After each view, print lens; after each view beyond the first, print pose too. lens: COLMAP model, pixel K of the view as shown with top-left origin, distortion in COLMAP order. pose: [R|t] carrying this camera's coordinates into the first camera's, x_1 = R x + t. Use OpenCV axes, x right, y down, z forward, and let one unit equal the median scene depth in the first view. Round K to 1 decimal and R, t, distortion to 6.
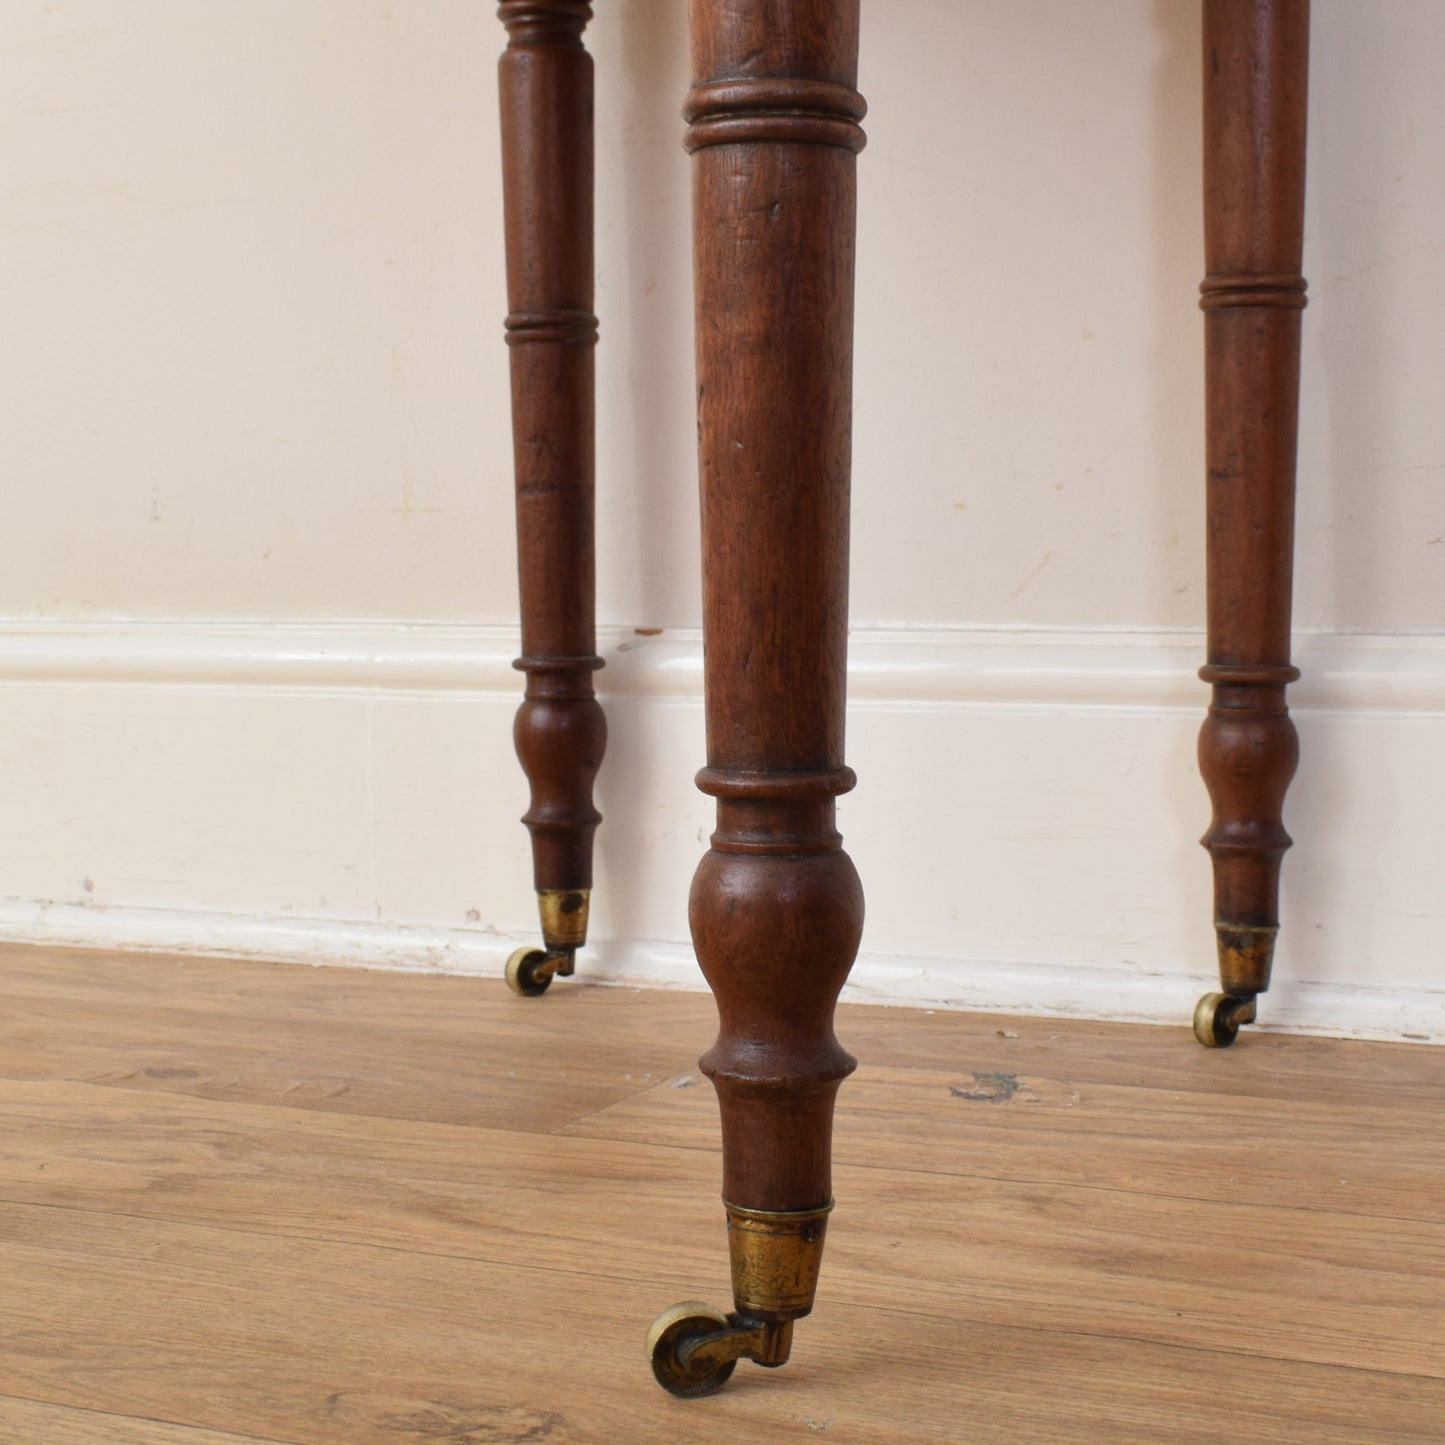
lens RADIAL K [[2522.8, 0, 779.1], [0, 2522.8, 787.1], [0, 0, 1]] dist [-0.006728, -0.010239]
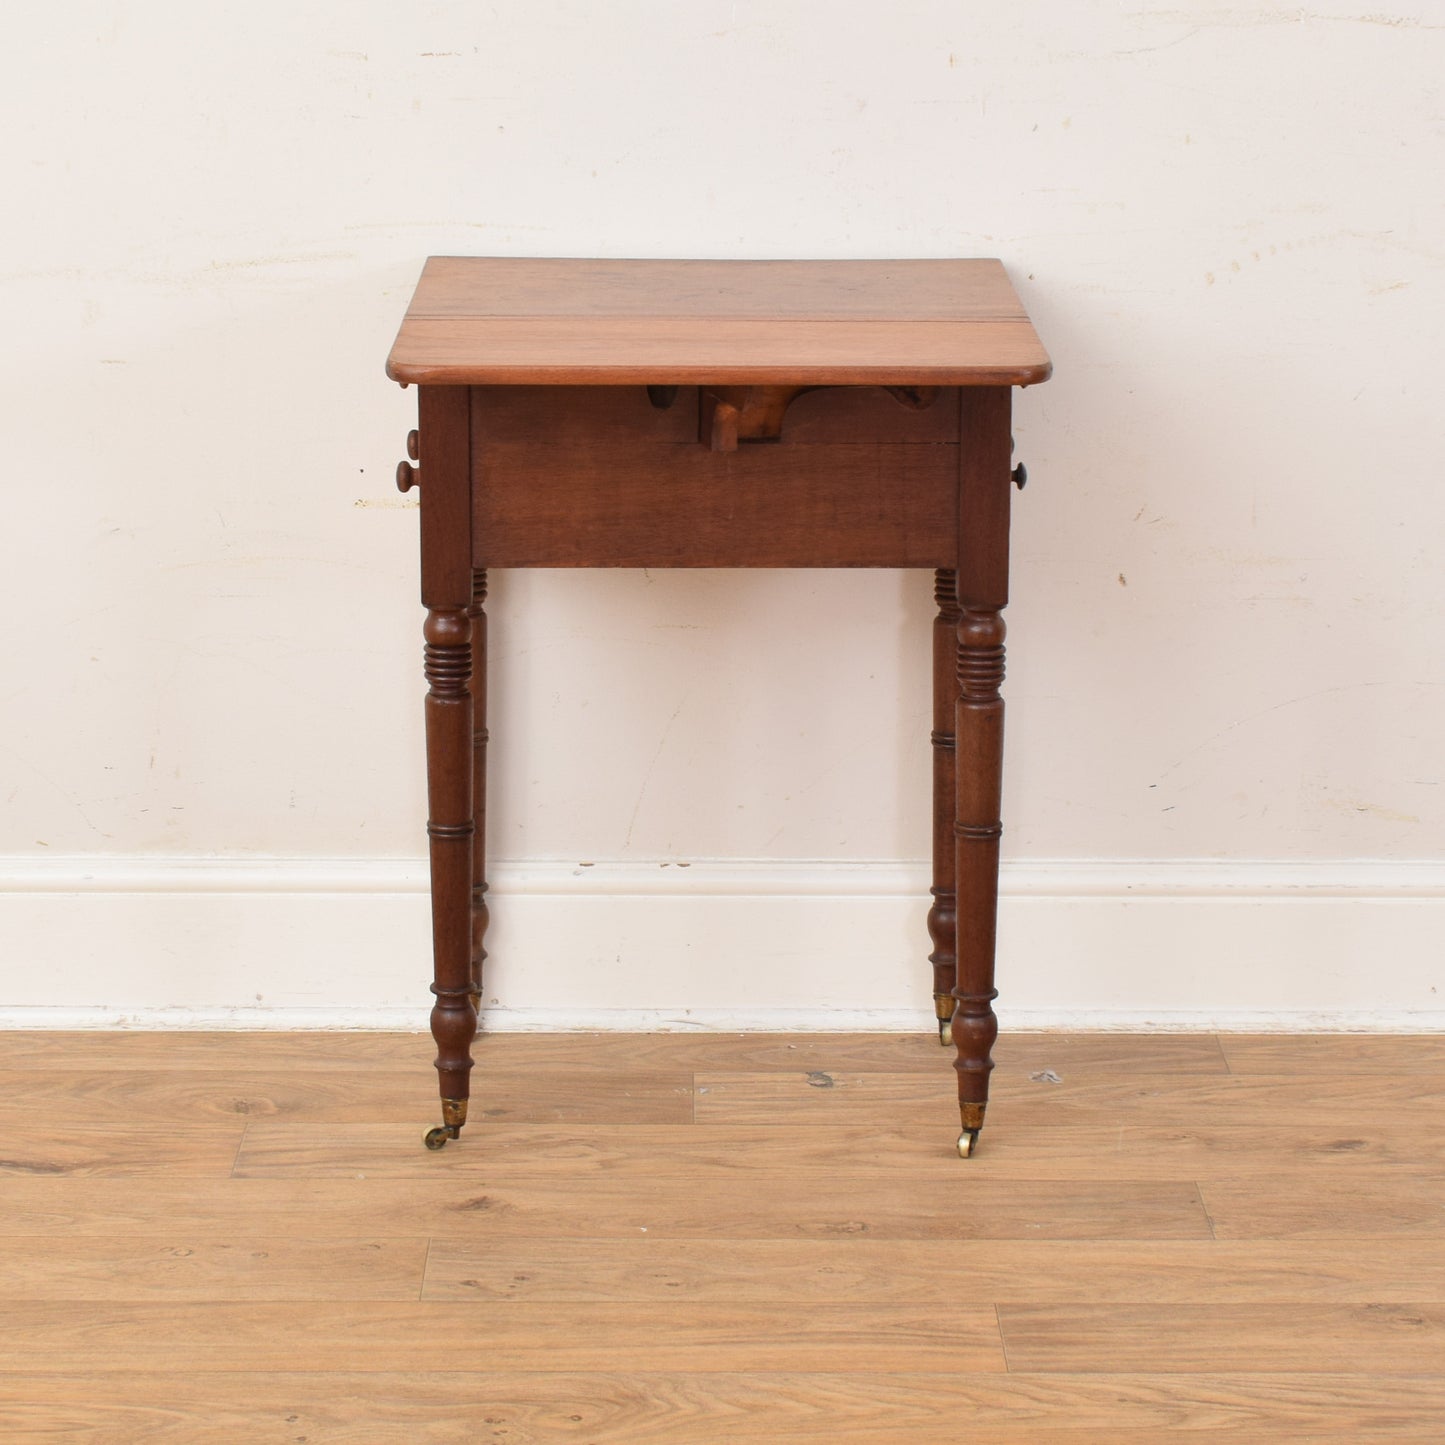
lens RADIAL K [[4176.3, 0, 705.8], [0, 4176.3, 723.7], [0, 0, 1]] dist [-0.004692, -0.131813]
pose [[0.912569, -0.087643, 0.399420, -1.539437], [0.028198, 0.987924, 0.152351, -0.809342], [-0.407949, -0.127768, 0.904020, -2.488537]]
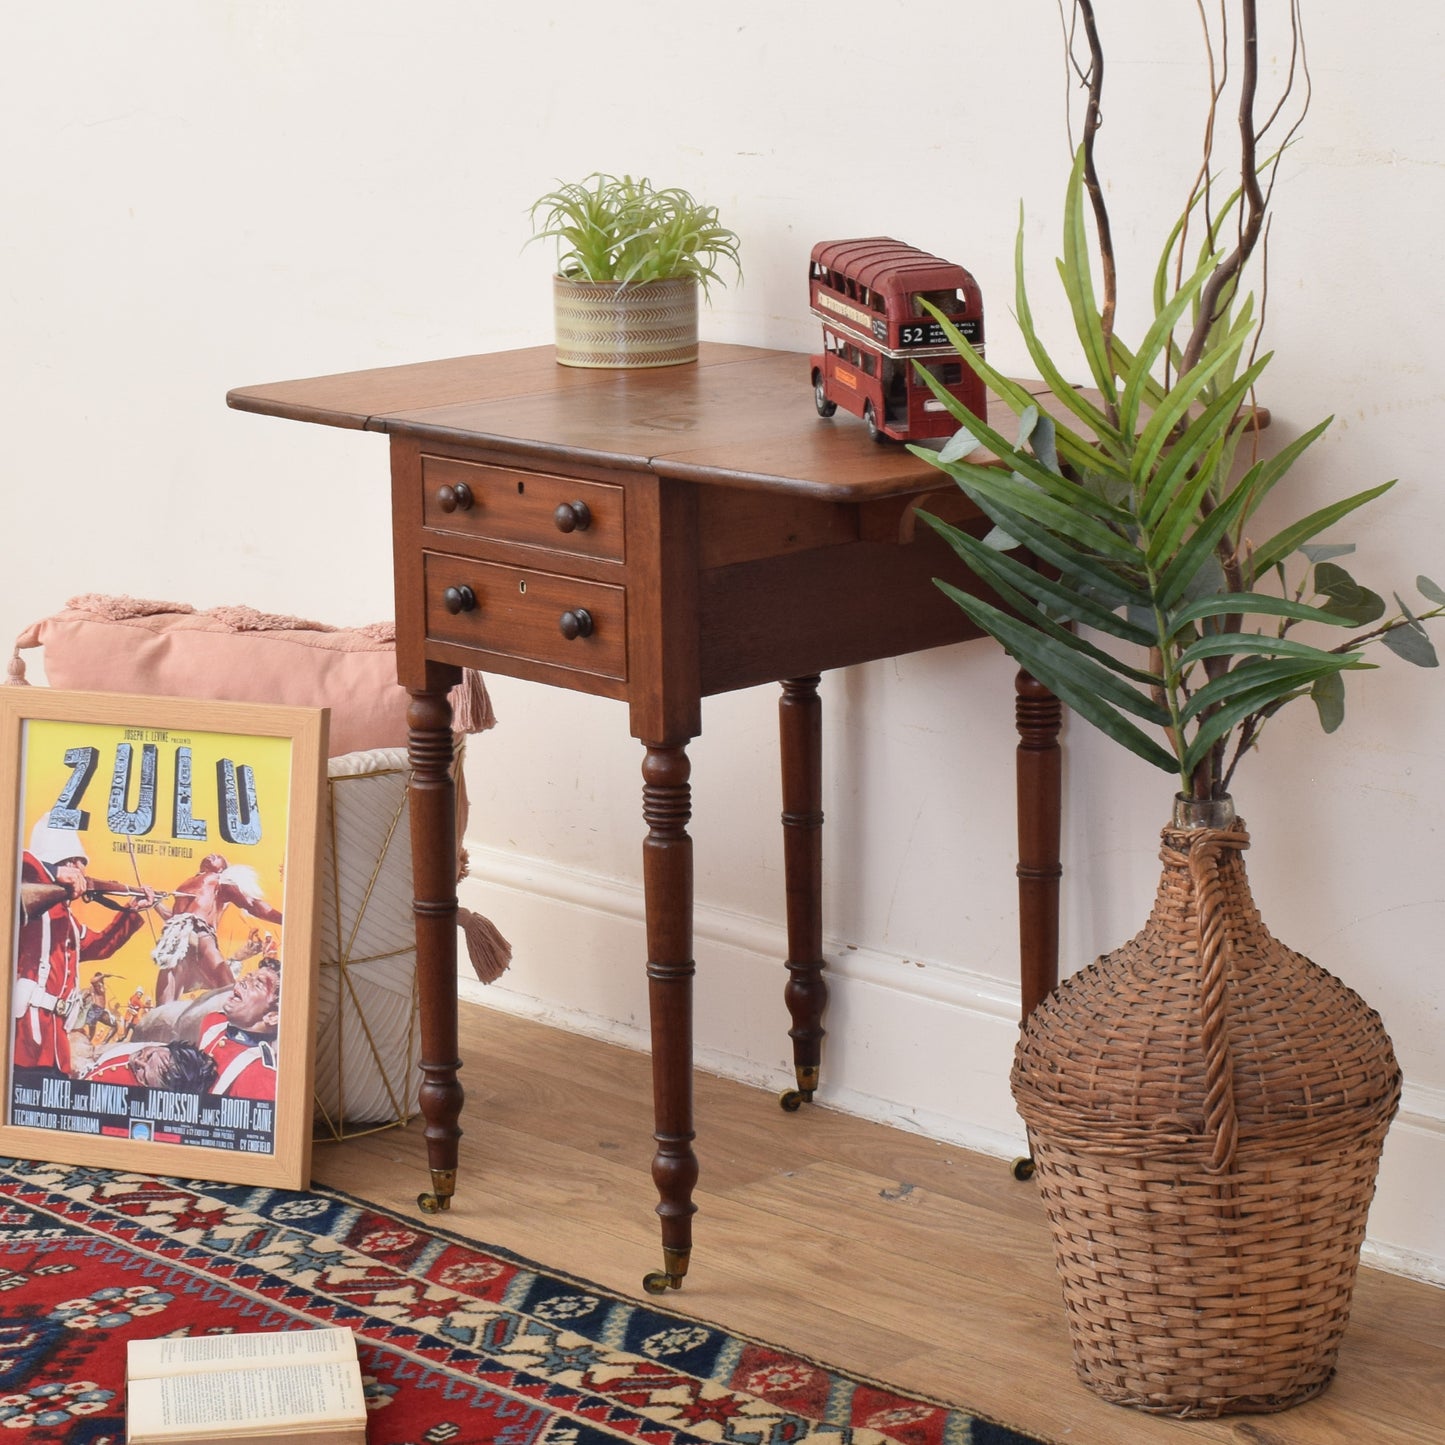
lens RADIAL K [[4498.2, 0, 700.5], [0, 4498.2, 720.7], [0, 0, 1]] dist [0.035113, -0.637109]
pose [[0.917787, 0.074651, -0.389991, 1.504437], [-0.025856, 0.991319, 0.128909, -0.855203], [0.396229, -0.108228, 0.911751, -2.899422]]
